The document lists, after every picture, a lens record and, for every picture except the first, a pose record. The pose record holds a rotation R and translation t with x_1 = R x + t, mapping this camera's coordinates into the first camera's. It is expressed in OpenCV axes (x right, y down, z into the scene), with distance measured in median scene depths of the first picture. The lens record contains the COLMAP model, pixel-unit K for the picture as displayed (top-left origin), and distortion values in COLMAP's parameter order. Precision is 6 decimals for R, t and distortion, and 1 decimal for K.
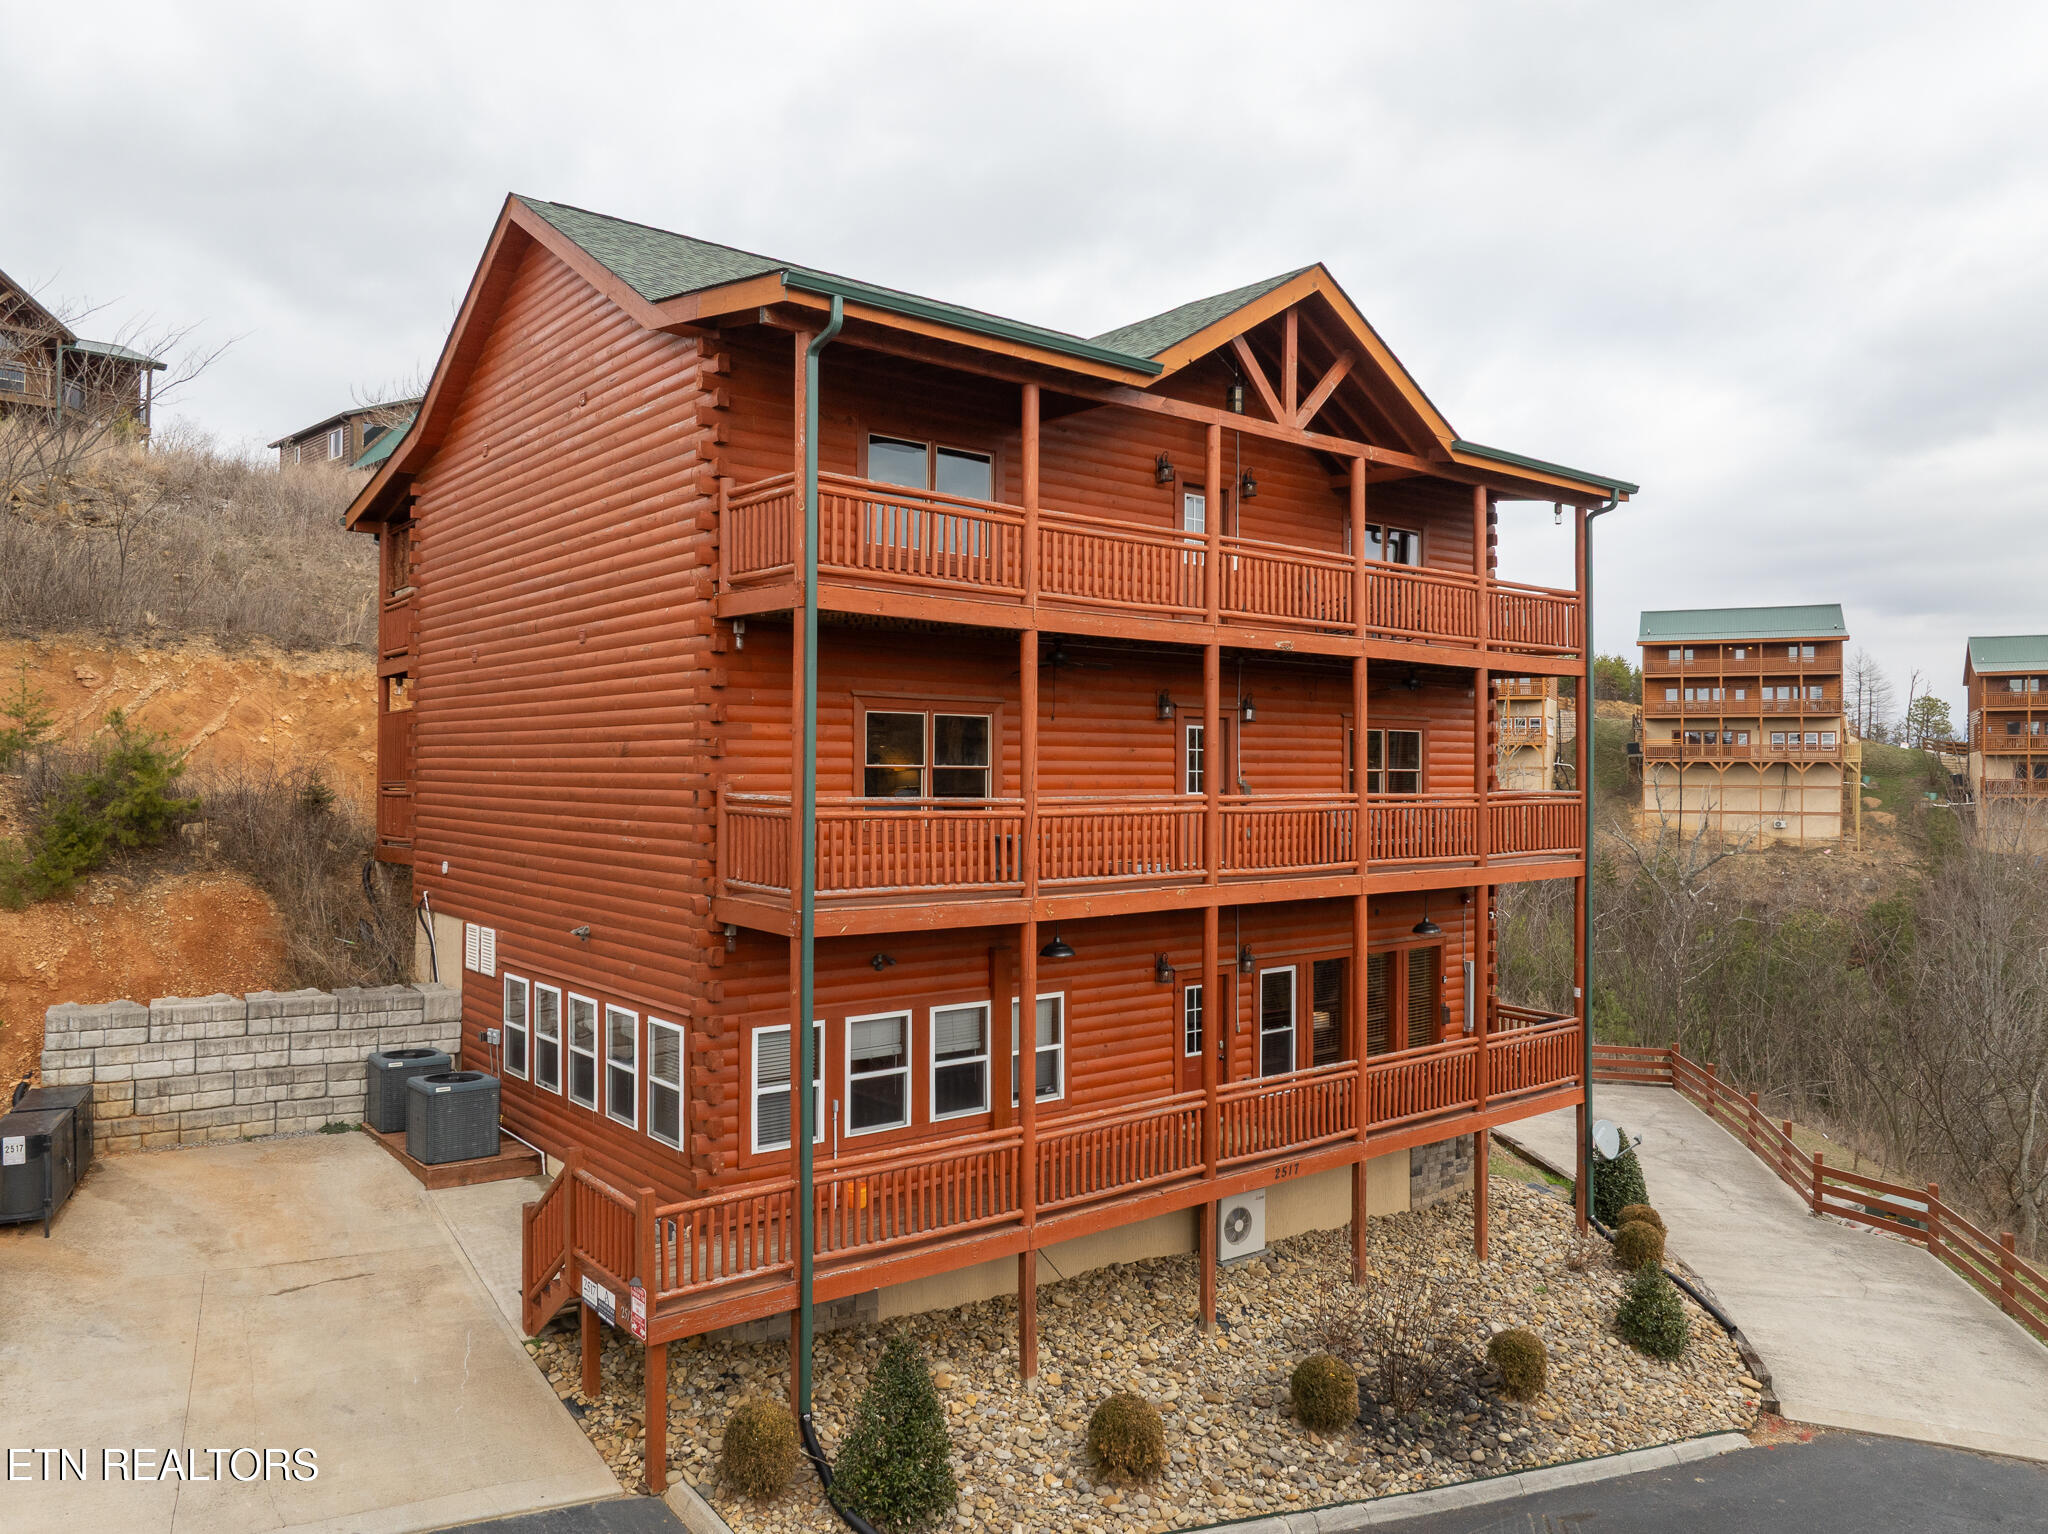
lens RADIAL K [[1466.5, 0, 1042.5], [0, 1466.5, 770.0], [0, 0, 1]] dist [-0.034948, -0.003429]
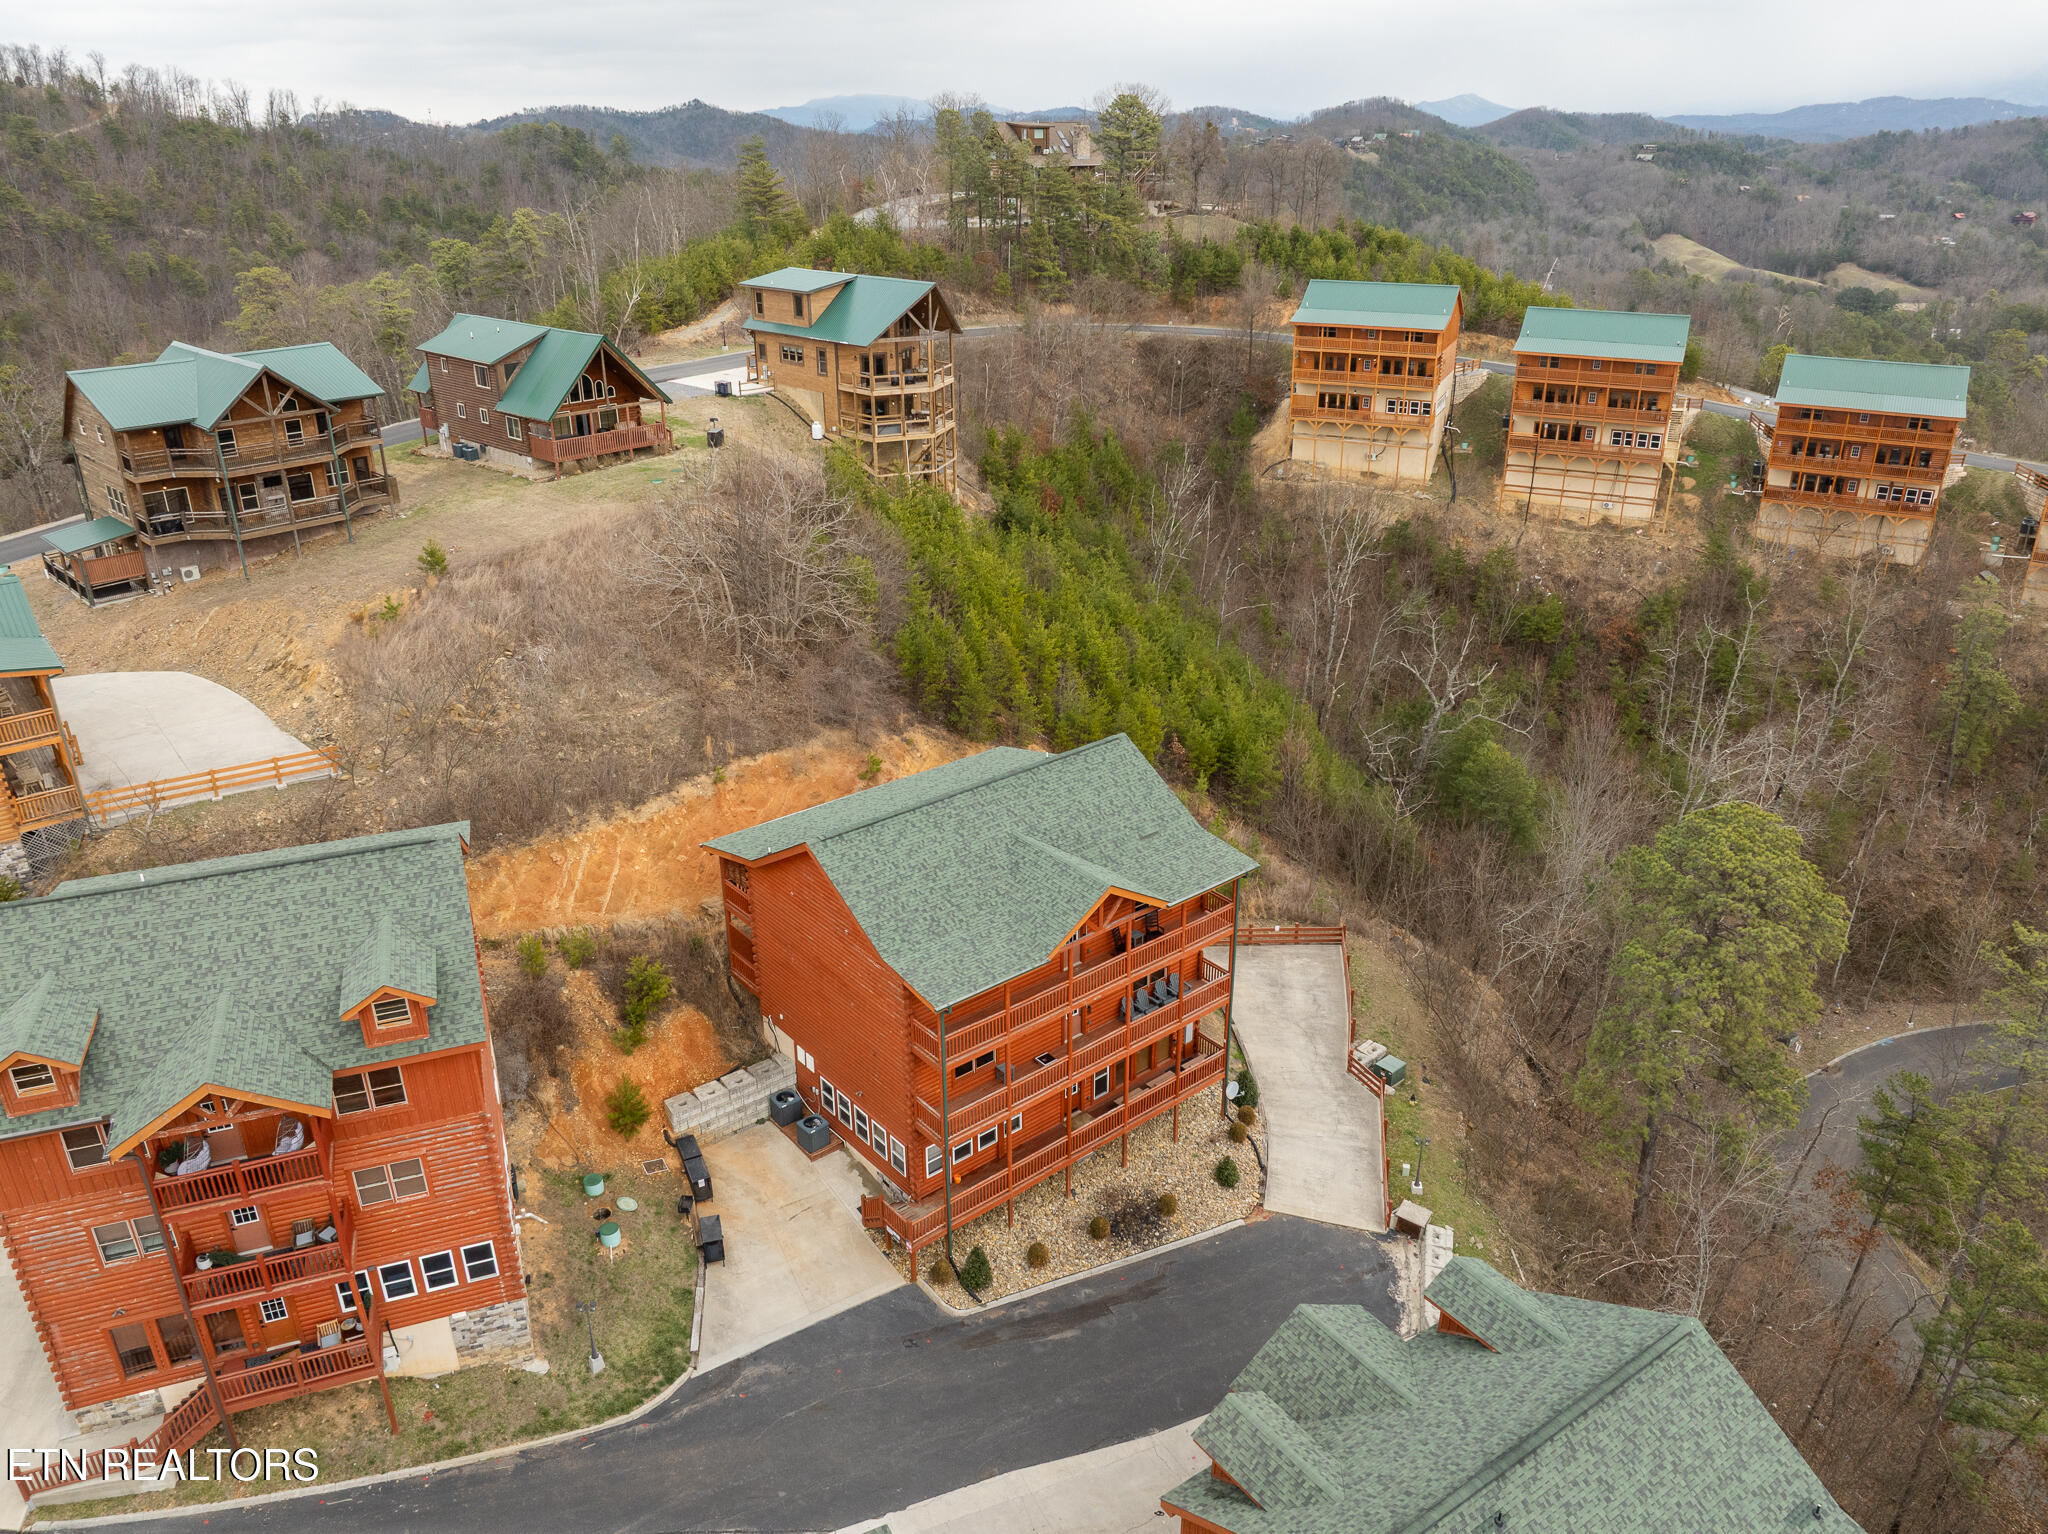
lens RADIAL K [[1466.5, 0, 1036.5], [0, 1466.5, 764.6], [0, 0, 1]] dist [-0.034948, -0.003429]
pose [[0.999889, -0.014444, 0.003736, 0.036113], [0.011690, 0.914078, 0.405370, -1.314366], [-0.009271, -0.405281, 0.914145, -1.126255]]
